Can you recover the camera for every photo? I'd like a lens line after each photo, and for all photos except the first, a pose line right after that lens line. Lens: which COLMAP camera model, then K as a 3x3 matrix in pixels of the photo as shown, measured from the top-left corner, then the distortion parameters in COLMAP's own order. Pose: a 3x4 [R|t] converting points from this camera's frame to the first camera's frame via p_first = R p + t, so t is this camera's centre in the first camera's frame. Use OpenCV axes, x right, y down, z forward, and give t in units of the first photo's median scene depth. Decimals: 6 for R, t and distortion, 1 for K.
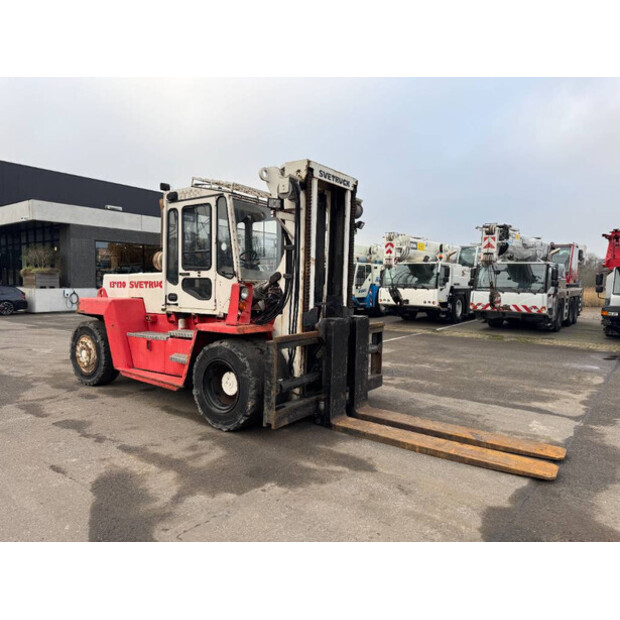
lens RADIAL K [[436.3, 0, 310.0], [0, 436.3, 310.0], [0, 0, 1]] dist [0.082070, -0.114775]
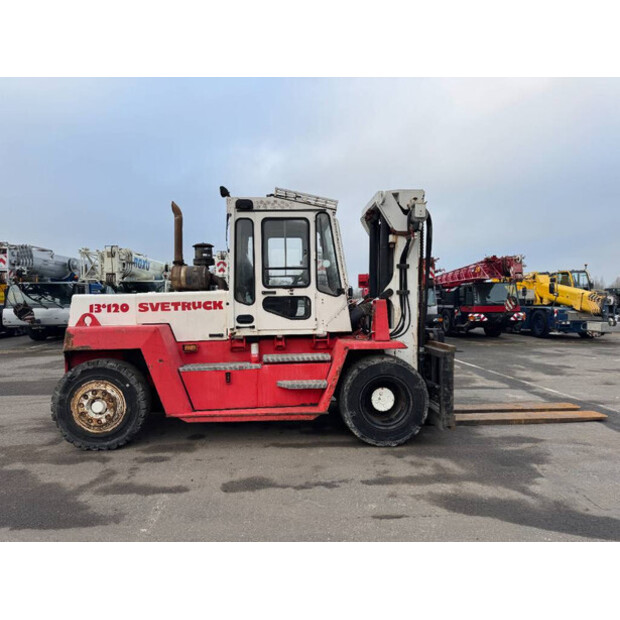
lens RADIAL K [[436.3, 0, 310.0], [0, 436.3, 310.0], [0, 0, 1]] dist [0.082070, -0.114775]
pose [[0.772982, -0.034195, 0.633506, -0.820145], [0.061409, 0.997890, -0.021066, -0.023208], [-0.631449, 0.055187, 0.773451, 0.272568]]
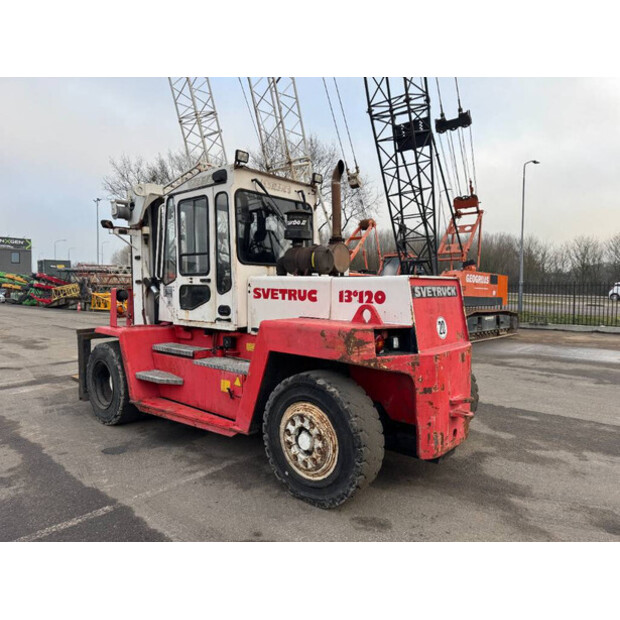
lens RADIAL K [[436.3, 0, 310.0], [0, 436.3, 310.0], [0, 0, 1]] dist [0.082070, -0.114775]
pose [[-0.996382, -0.020828, 0.082396, -0.430266], [-0.011777, 0.993989, 0.108843, -0.129558], [-0.084168, 0.107479, -0.990638, 2.056945]]
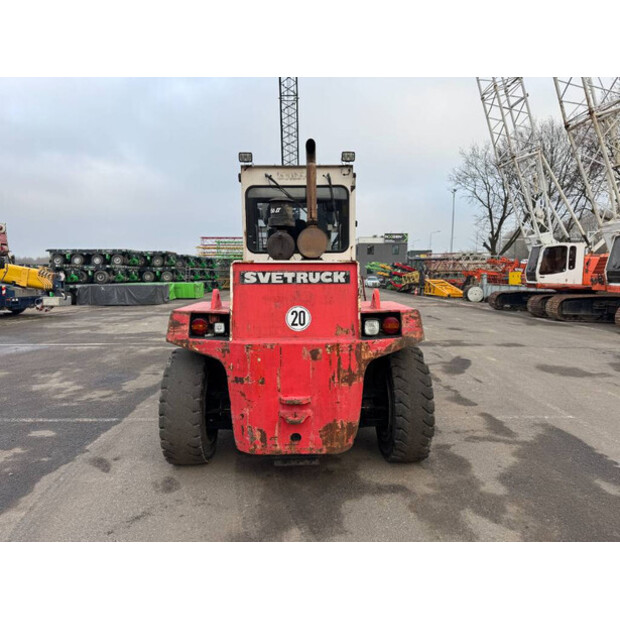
lens RADIAL K [[436.3, 0, 310.0], [0, 436.3, 310.0], [0, 0, 1]] dist [0.082070, -0.114775]
pose [[-0.603136, -0.077445, 0.793870, -1.040726], [0.039651, 0.991134, 0.126814, -0.117828], [-0.796652, 0.107964, -0.594717, 1.723262]]
